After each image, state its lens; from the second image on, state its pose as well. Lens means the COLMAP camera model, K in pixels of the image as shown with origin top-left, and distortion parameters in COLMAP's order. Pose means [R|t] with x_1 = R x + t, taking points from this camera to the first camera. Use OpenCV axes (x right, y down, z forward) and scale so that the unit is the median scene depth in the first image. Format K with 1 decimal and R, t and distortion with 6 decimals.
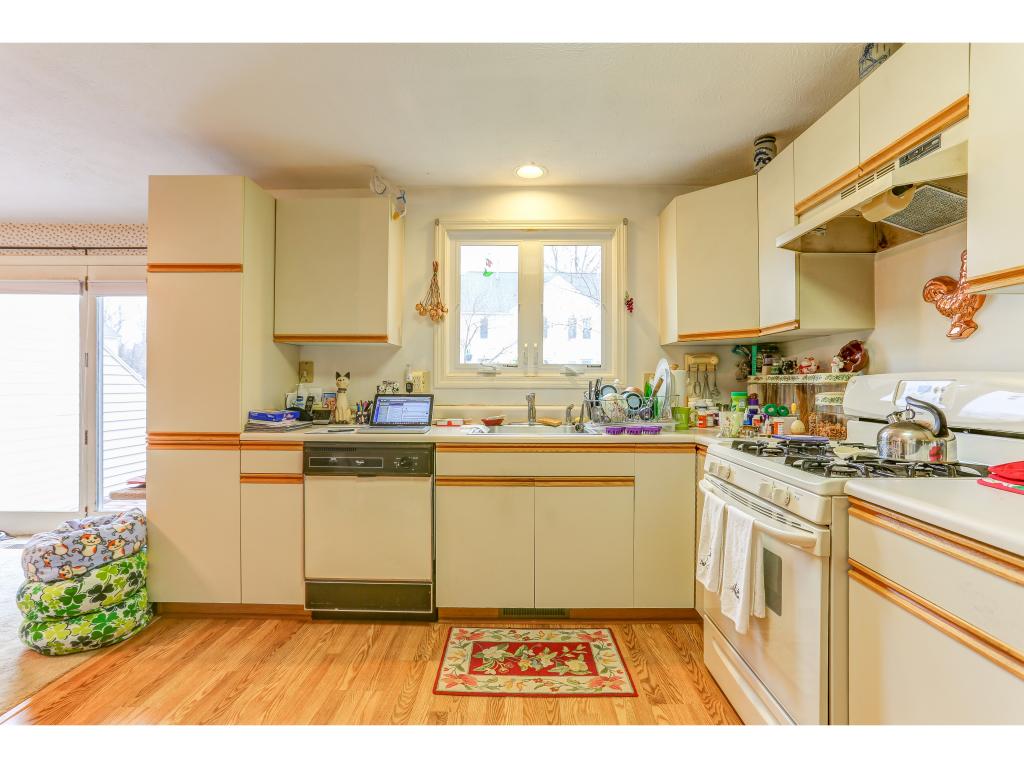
lens RADIAL K [[495.8, 0, 516.2], [0, 495.8, 382.4], [0, 0, 1]] dist [-0.046993, 0.028838]
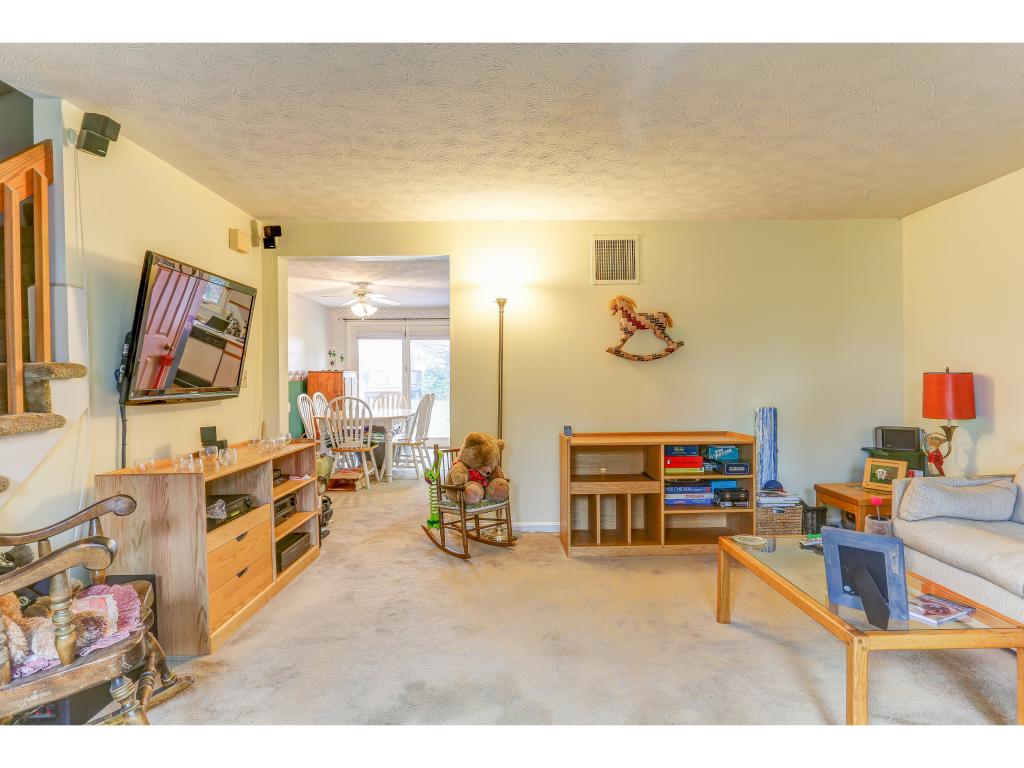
lens RADIAL K [[595.5, 0, 512.0], [0, 595.5, 384.0], [0, 0, 1]] dist [-0.046261, 0.037122]
pose [[0.999881, -0.009293, 0.012352, -0.731128], [0.009184, 0.999918, 0.008896, -0.000469], [-0.012434, -0.008781, 0.999884, -2.773814]]
